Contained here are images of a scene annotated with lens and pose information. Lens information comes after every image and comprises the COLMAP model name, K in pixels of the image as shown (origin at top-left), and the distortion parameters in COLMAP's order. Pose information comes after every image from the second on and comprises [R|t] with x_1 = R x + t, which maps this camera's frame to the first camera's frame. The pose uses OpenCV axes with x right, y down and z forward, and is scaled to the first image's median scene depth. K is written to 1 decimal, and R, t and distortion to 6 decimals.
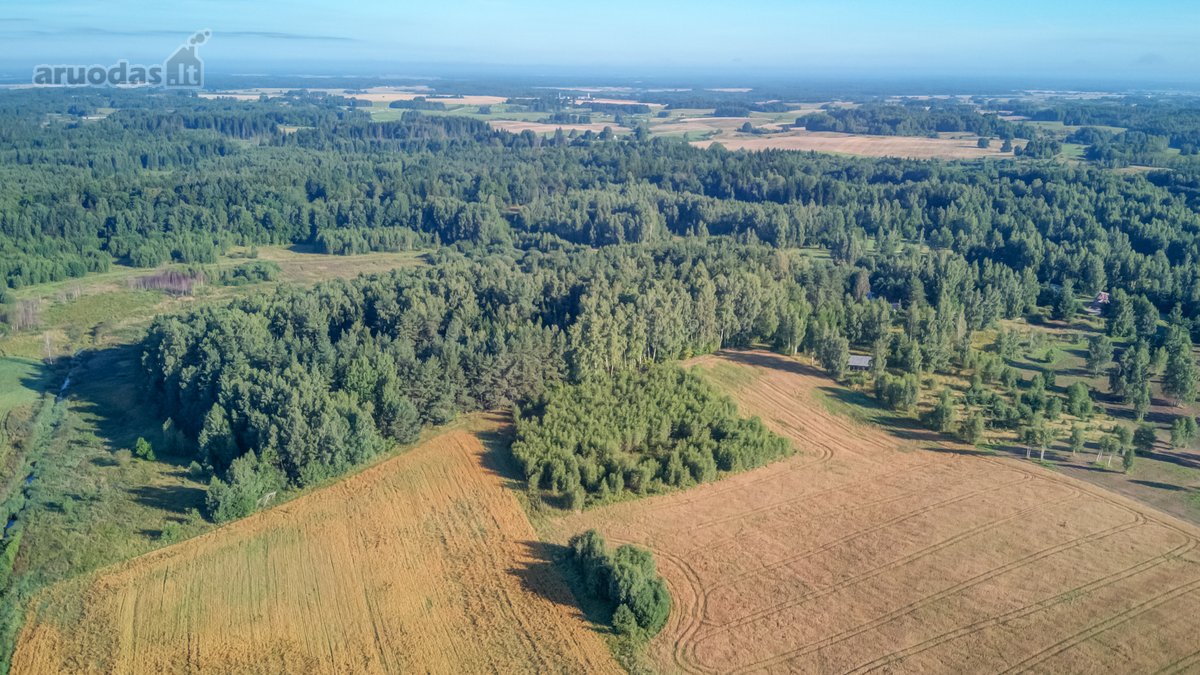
lens RADIAL K [[946.0, 0, 592.4], [0, 946.0, 342.4], [0, 0, 1]] dist [0.167678, -0.340687]
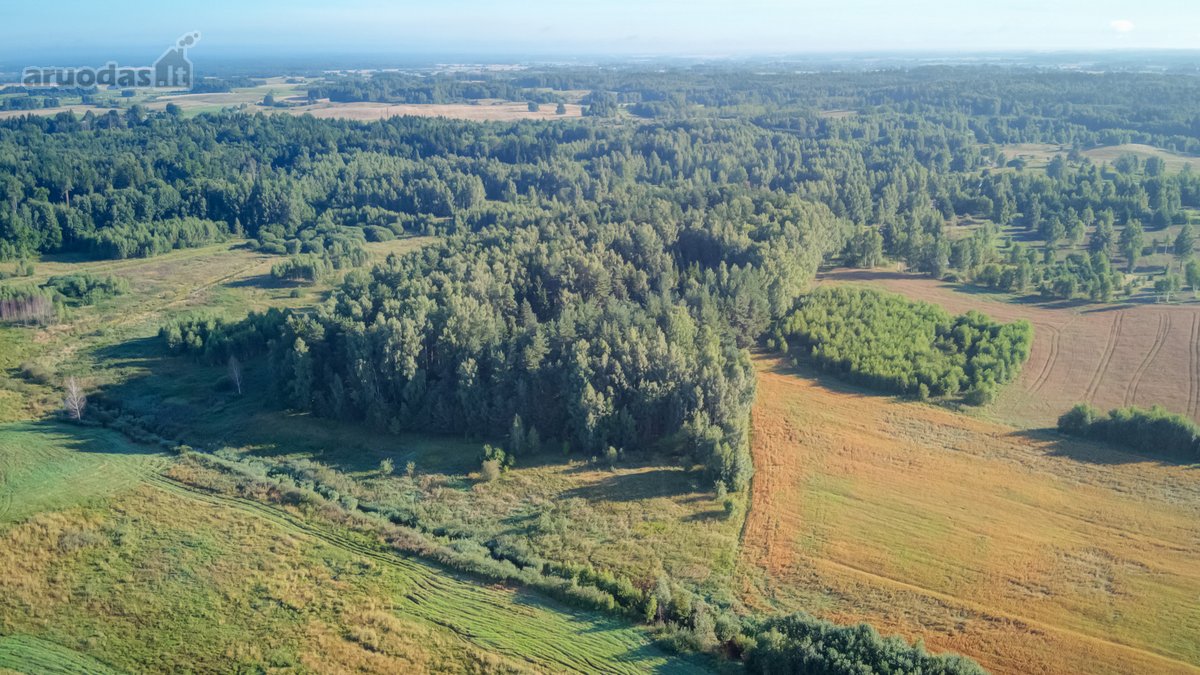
lens RADIAL K [[946.0, 0, 592.4], [0, 946.0, 342.4], [0, 0, 1]] dist [0.167678, -0.340687]
pose [[0.861018, -0.169103, 0.479637, -0.293540], [0.157059, 0.985416, 0.065479, -0.011463], [-0.483715, 0.018953, 0.875020, 0.081858]]
